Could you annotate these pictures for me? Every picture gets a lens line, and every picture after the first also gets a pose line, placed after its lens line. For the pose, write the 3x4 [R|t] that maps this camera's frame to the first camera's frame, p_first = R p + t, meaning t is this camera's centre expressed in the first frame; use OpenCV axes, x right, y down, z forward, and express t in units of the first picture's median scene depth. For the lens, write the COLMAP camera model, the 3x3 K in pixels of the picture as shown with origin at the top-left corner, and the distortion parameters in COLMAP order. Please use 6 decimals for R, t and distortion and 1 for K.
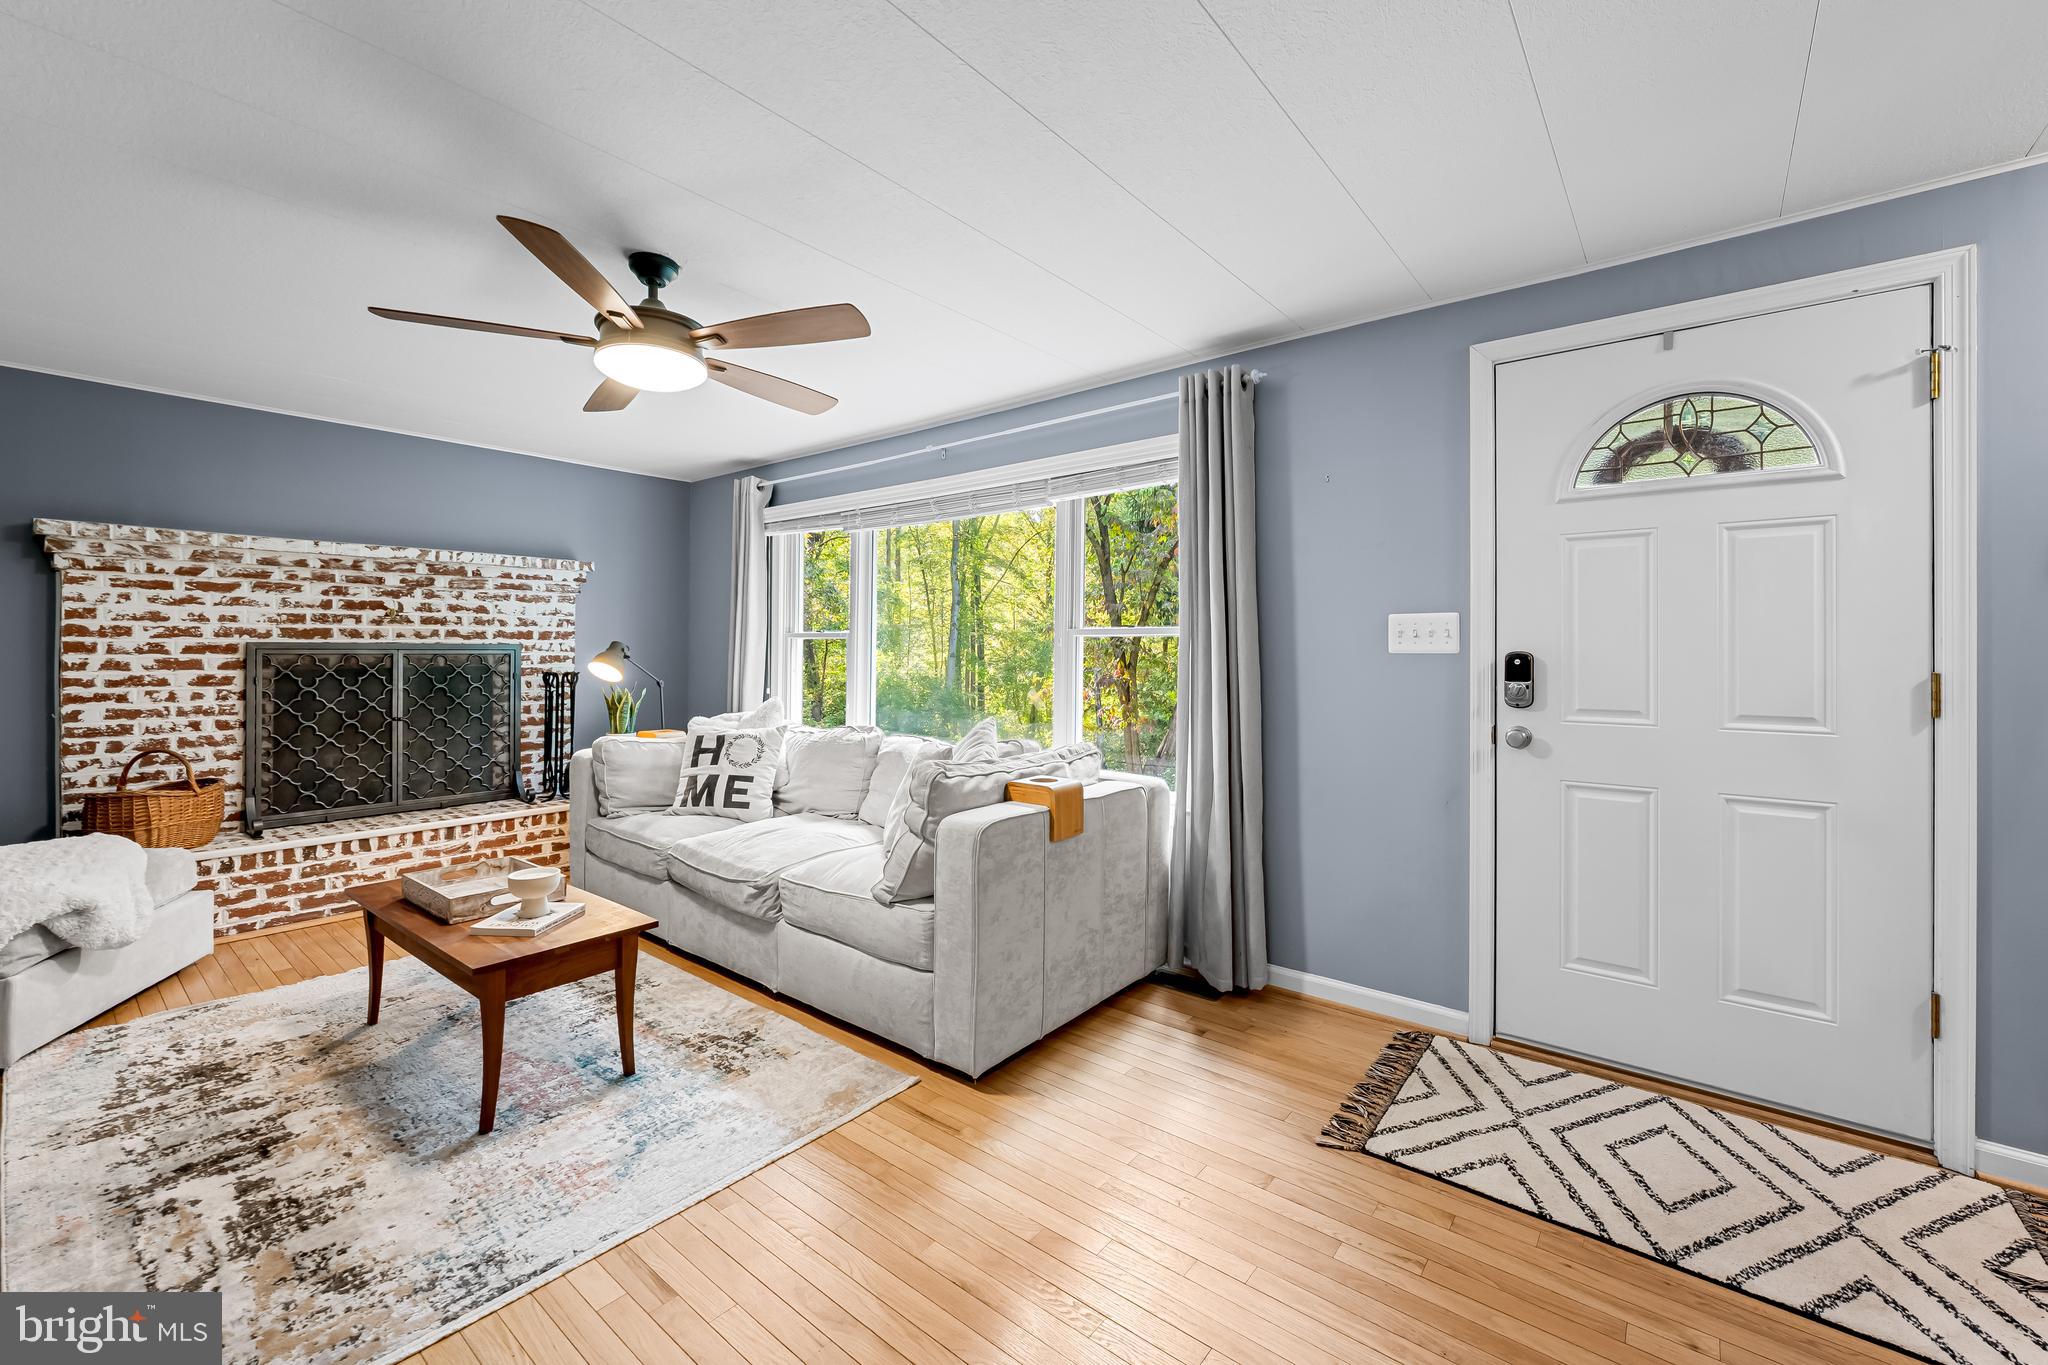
lens RADIAL K [[833.4, 0, 1023.8], [0, 833.4, 648.3], [0, 0, 1]] dist [-0.006915, 0.000013]
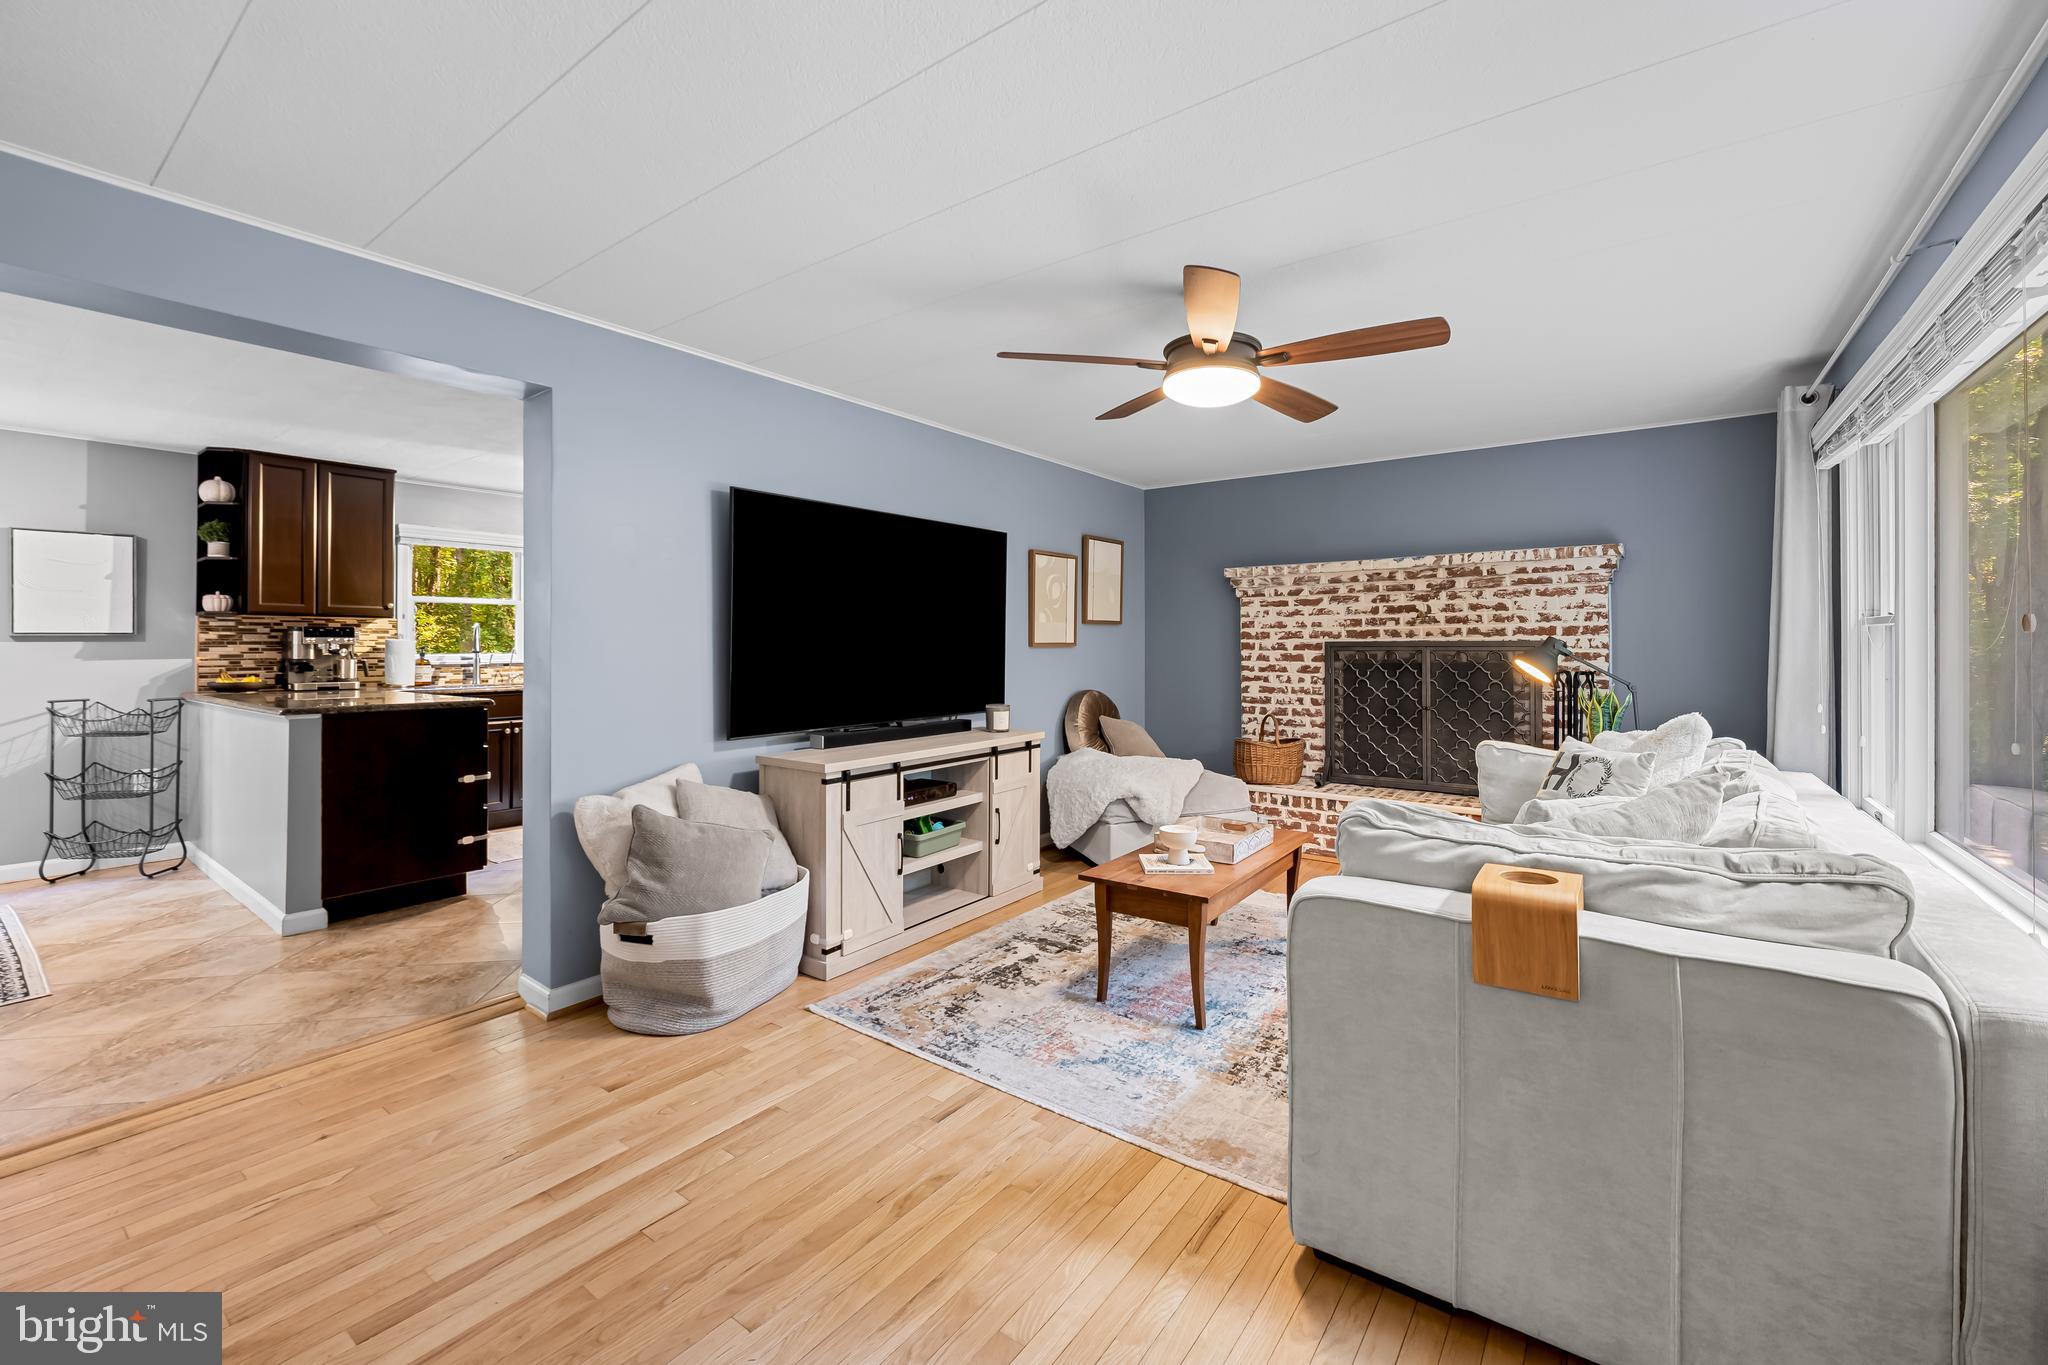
lens RADIAL K [[833.4, 0, 1023.8], [0, 833.4, 648.3], [0, 0, 1]] dist [-0.006915, 0.000013]
pose [[0.048035, -0.001114, -0.998845, 0.398727], [0.005043, 0.999987, -0.000873, 0.002147], [0.998833, -0.004995, 0.048040, 0.452486]]
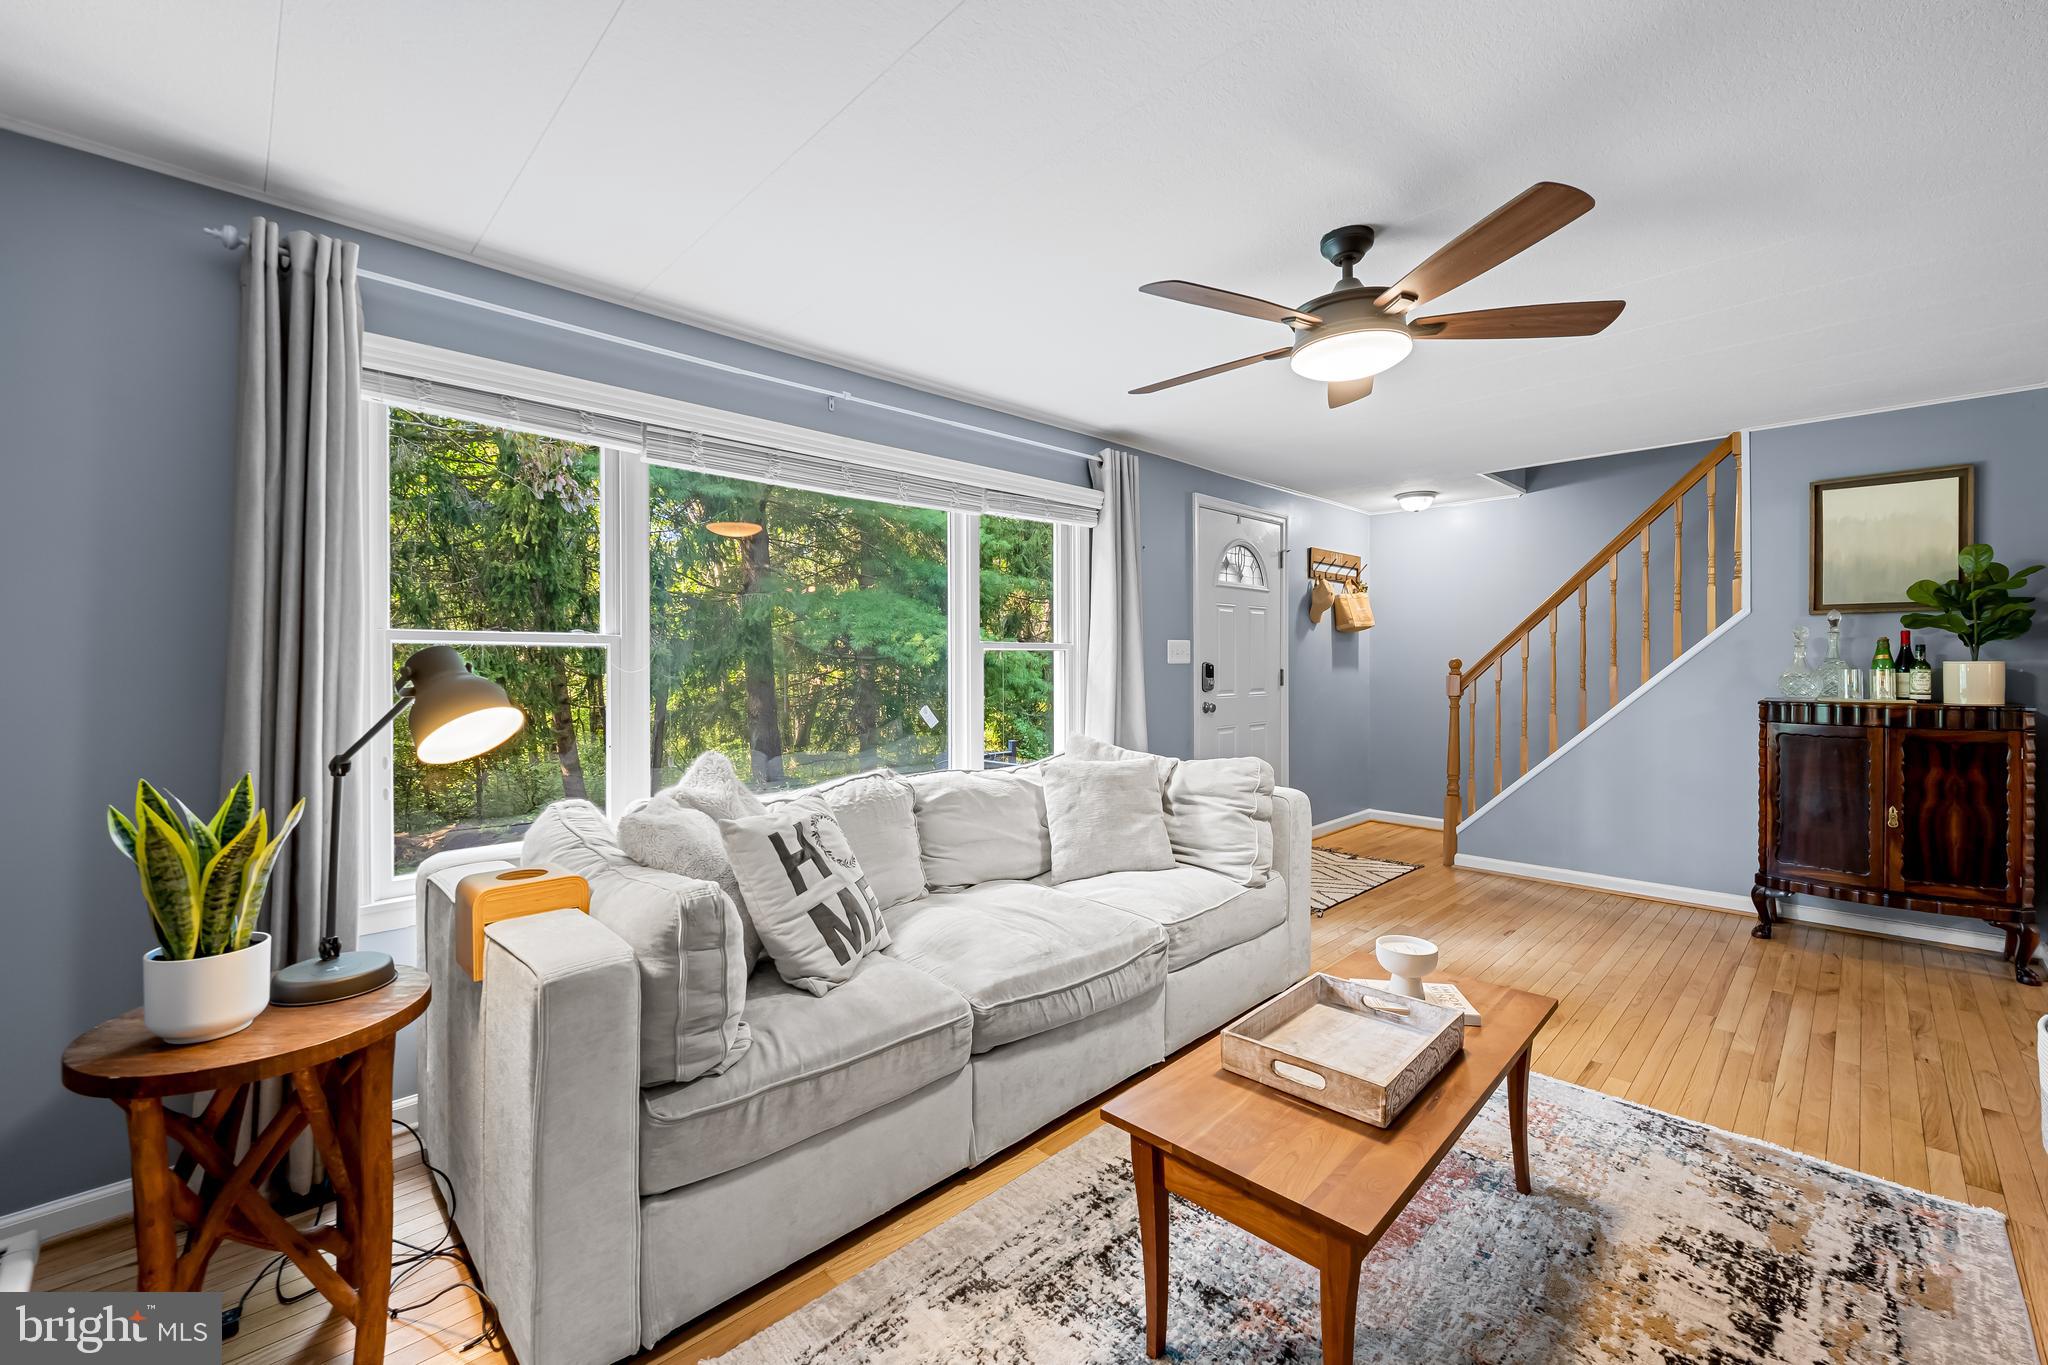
lens RADIAL K [[846.5, 0, 1018.1], [0, 846.5, 664.8], [0, 0, 1]] dist [-0.000678, -0.000124]
pose [[0.104820, -0.011122, 0.994429, -0.917303], [-0.002631, 0.999931, 0.011461, -0.007052], [-0.994488, -0.003818, 0.104783, 0.819455]]
